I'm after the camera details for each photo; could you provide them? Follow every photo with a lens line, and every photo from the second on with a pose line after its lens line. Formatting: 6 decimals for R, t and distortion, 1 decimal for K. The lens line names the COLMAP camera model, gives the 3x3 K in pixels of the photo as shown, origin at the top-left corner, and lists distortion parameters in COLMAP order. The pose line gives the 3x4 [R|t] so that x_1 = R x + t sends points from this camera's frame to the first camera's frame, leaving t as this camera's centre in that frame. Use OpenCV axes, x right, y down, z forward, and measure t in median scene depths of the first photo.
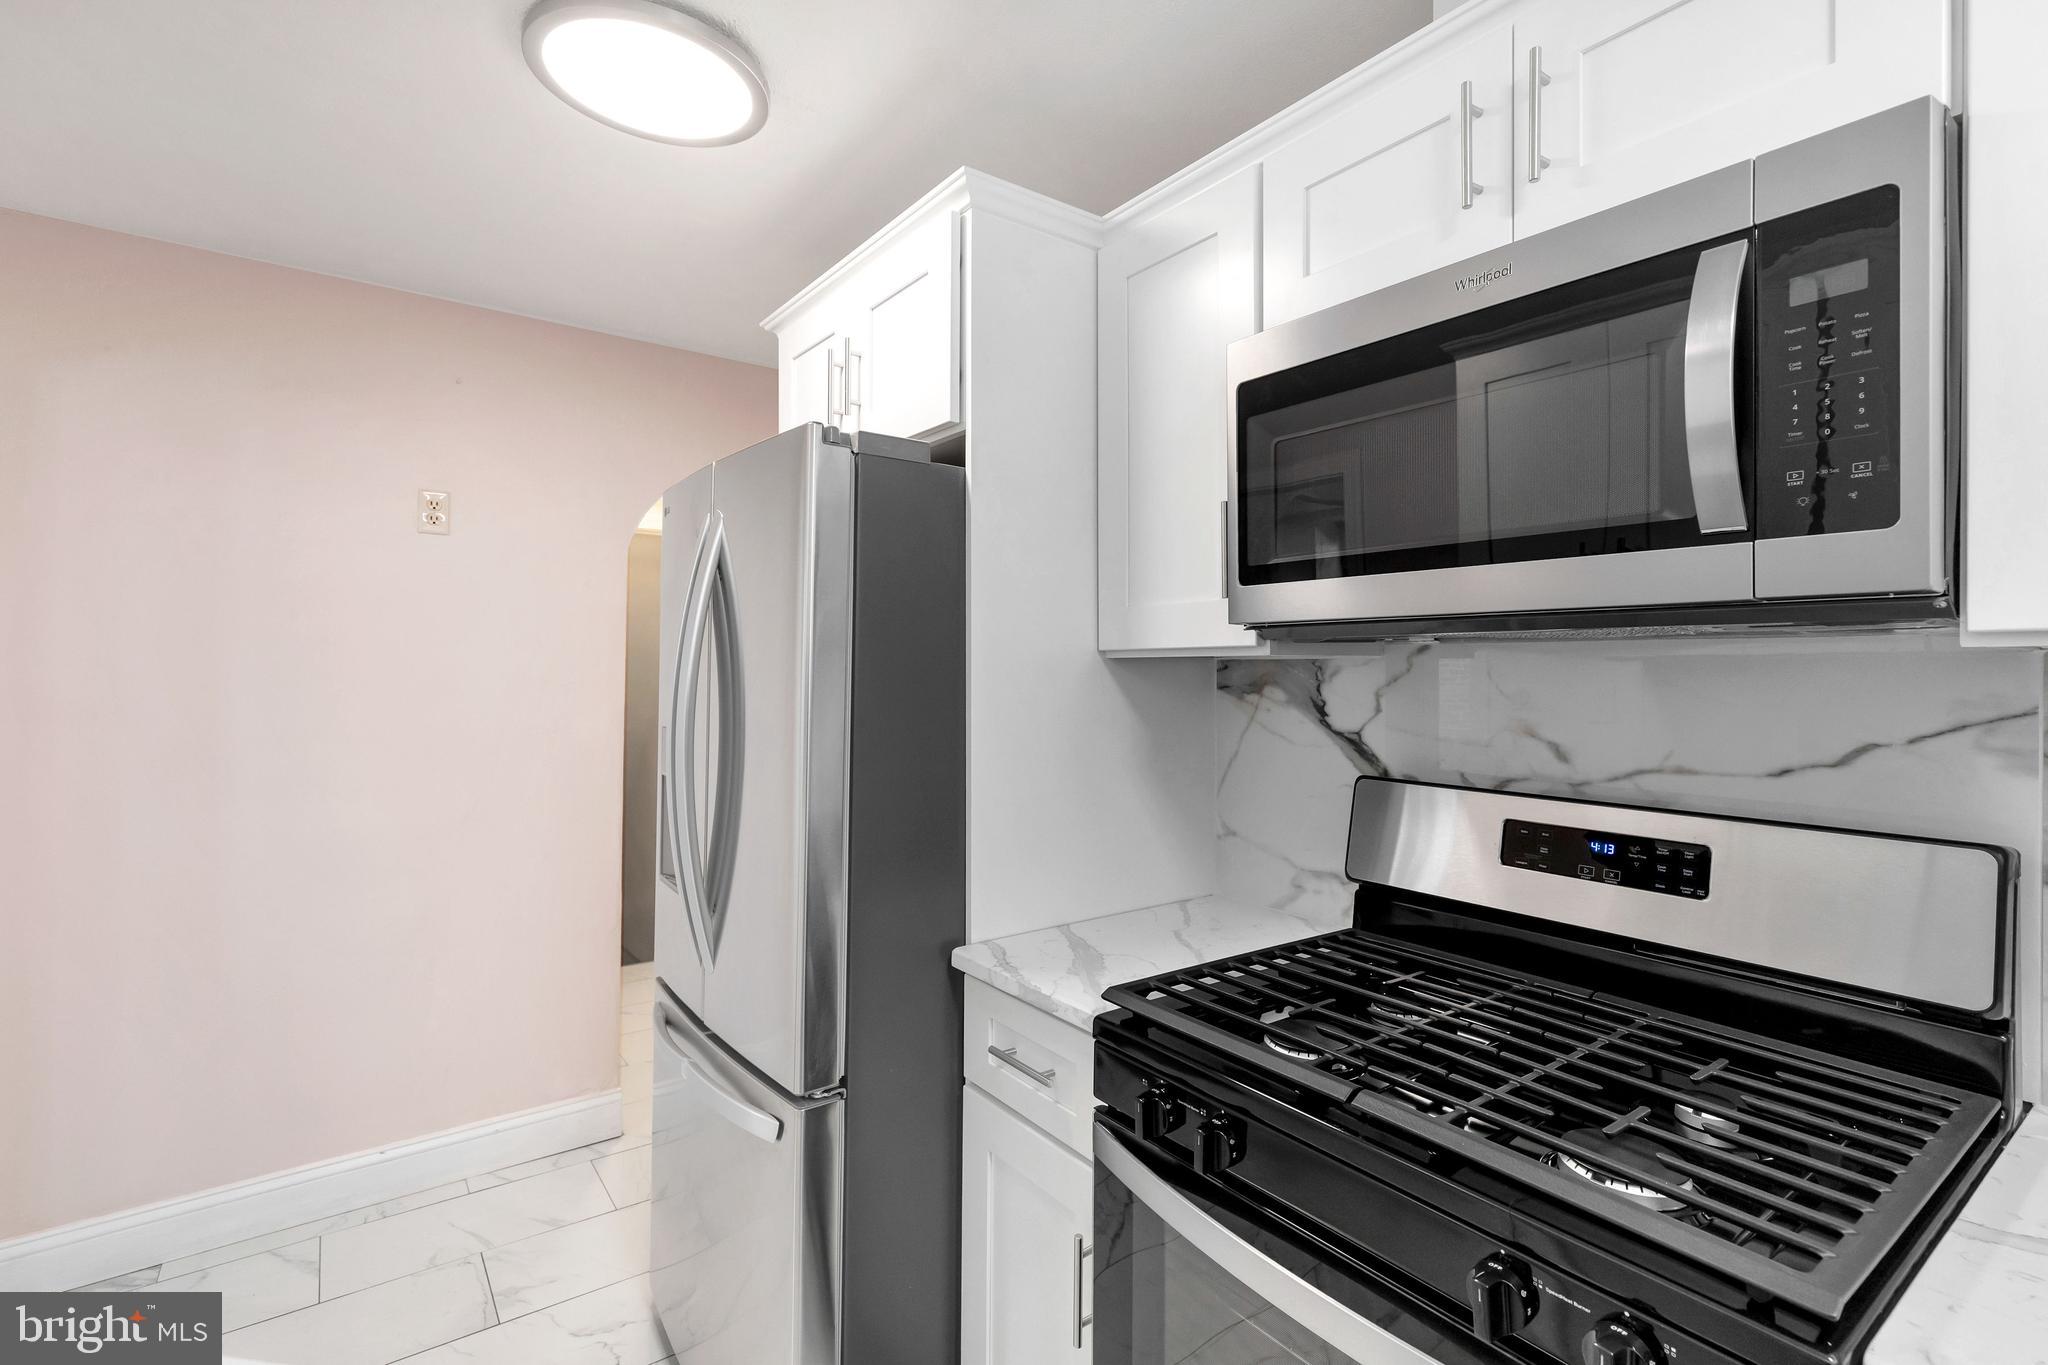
lens RADIAL K [[944.1, 0, 1020.7], [0, 944.1, 677.3], [0, 0, 1]] dist [0.002098, 0.000016]
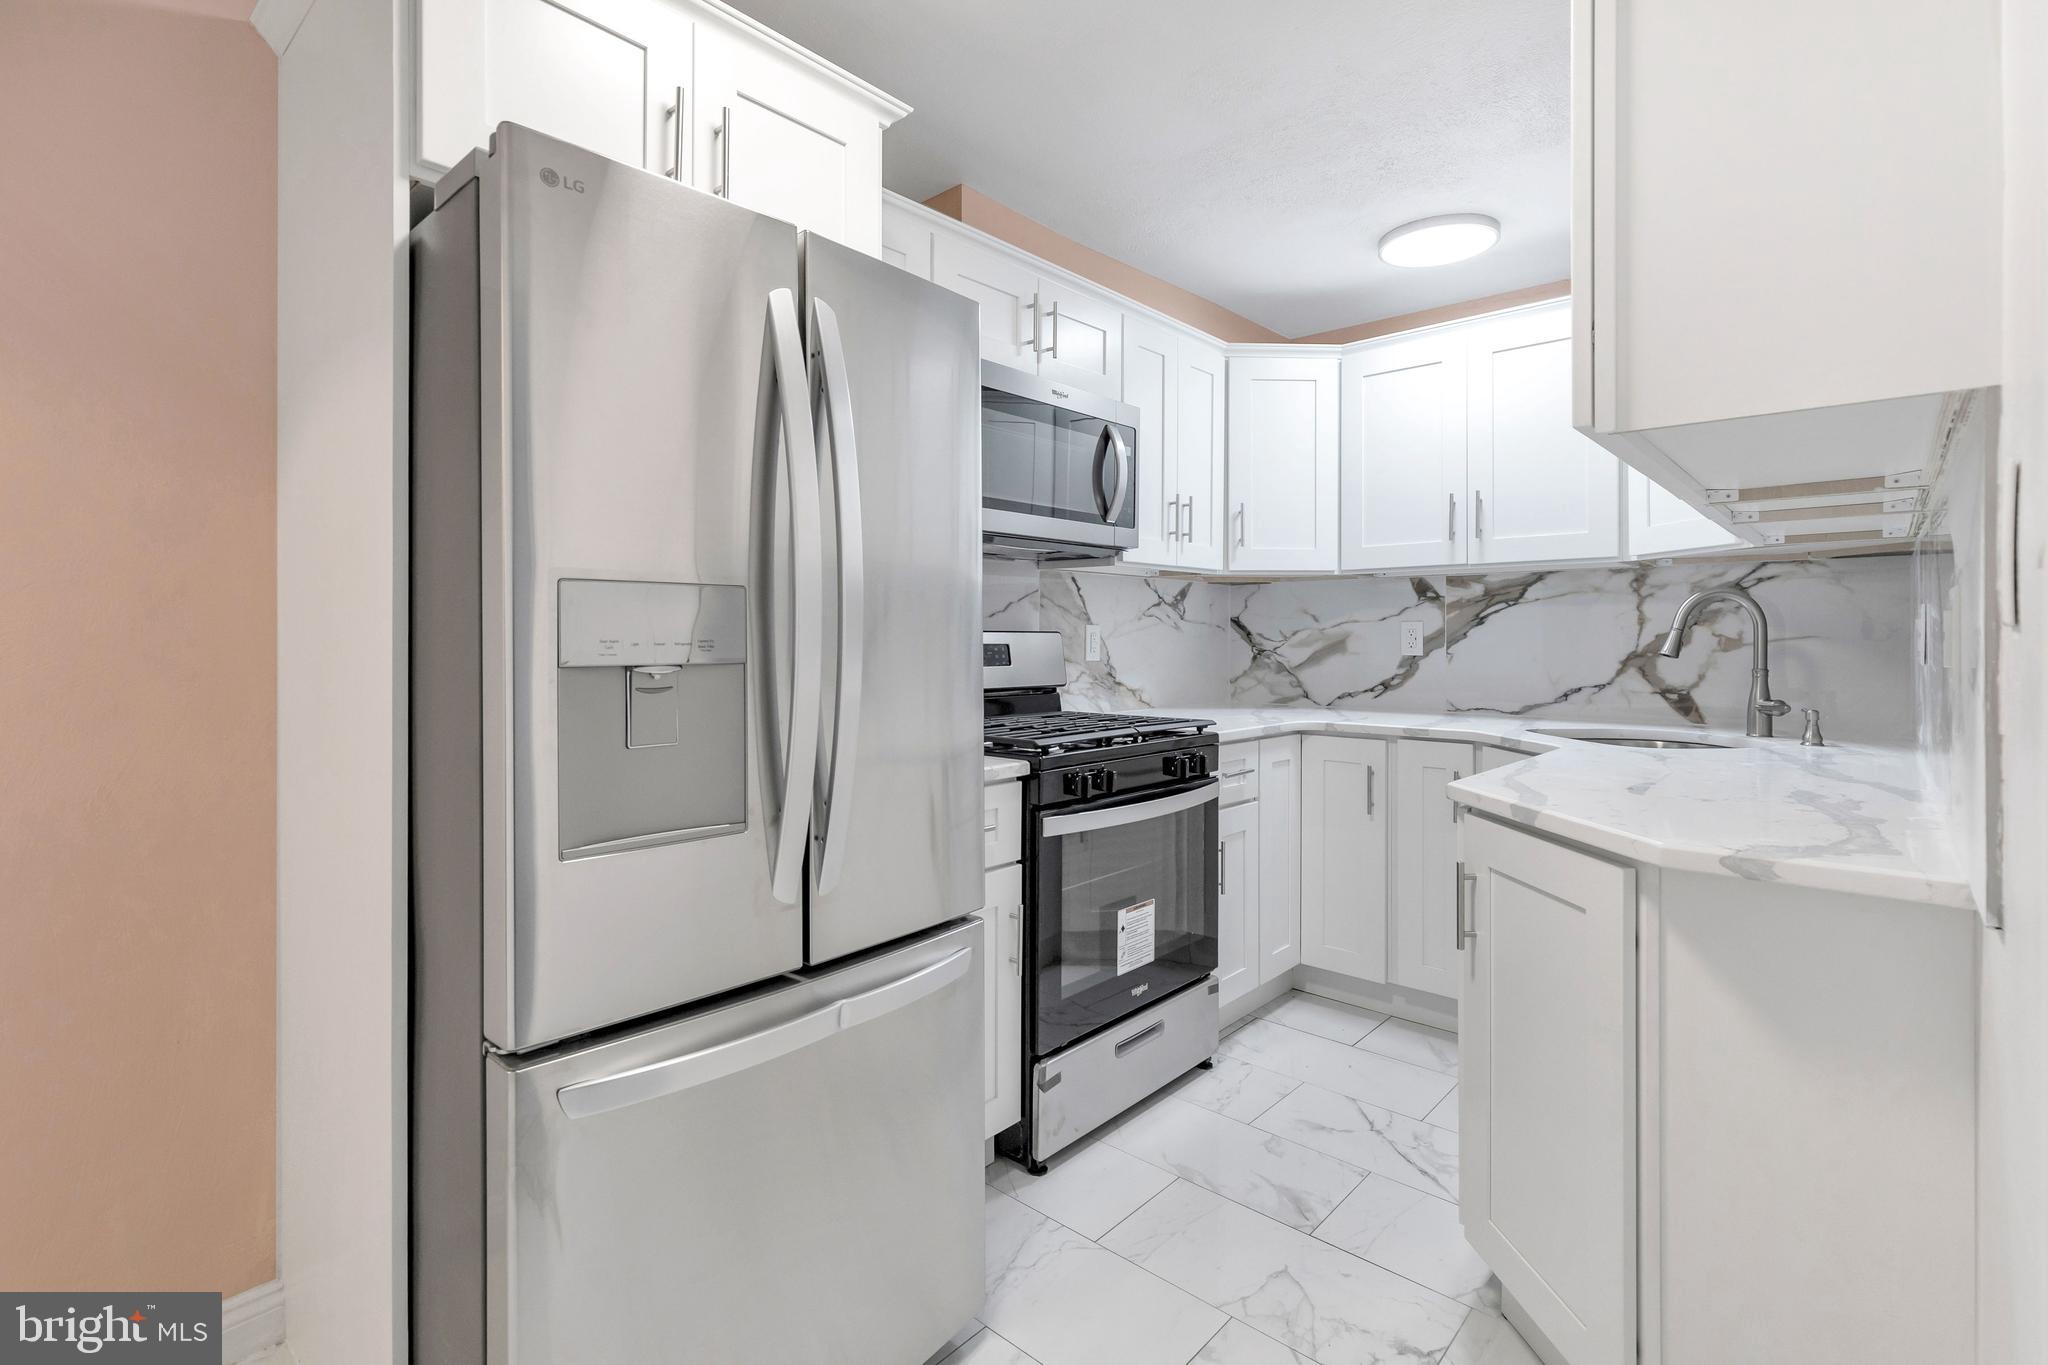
lens RADIAL K [[944.1, 0, 1020.7], [0, 944.1, 677.3], [0, 0, 1]] dist [0.002098, 0.000016]
pose [[-0.203424, -0.051940, 0.977712, -1.372466], [0.004729, 0.998528, 0.054029, 0.112937], [-0.979079, 0.015614, -0.202879, 1.224661]]
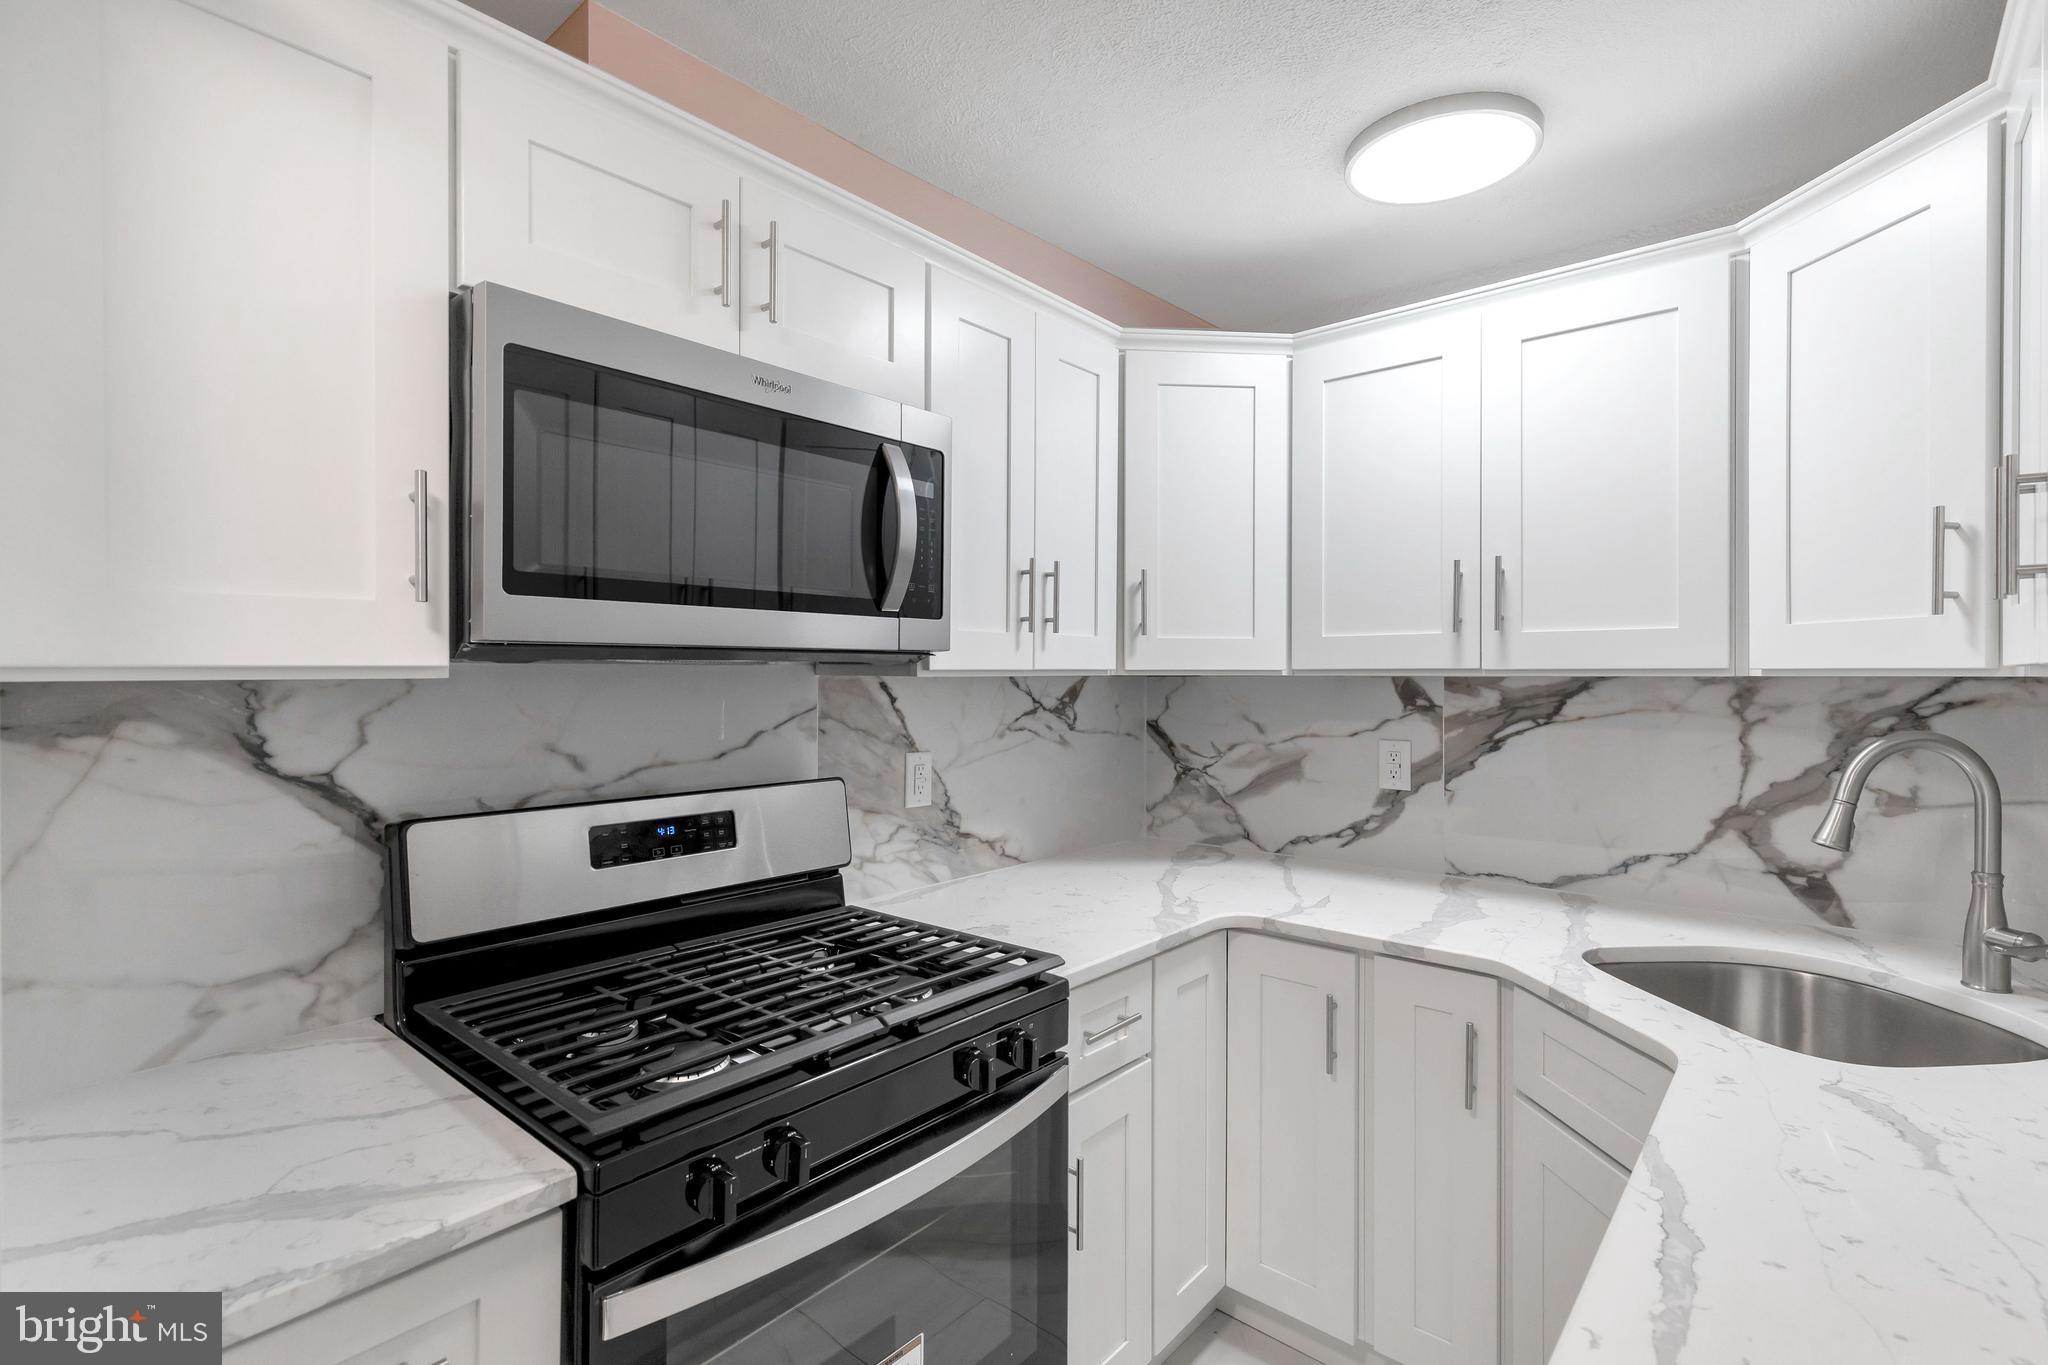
lens RADIAL K [[947.7, 0, 1037.2], [0, 947.7, 716.0], [0, 0, 1]] dist [0.004730, 0.000170]
pose [[-0.240631, -0.053574, 0.969137, -0.650408], [0.002788, 0.998433, 0.055886, -0.037155], [-0.970613, 0.016150, -0.240105, 0.750158]]
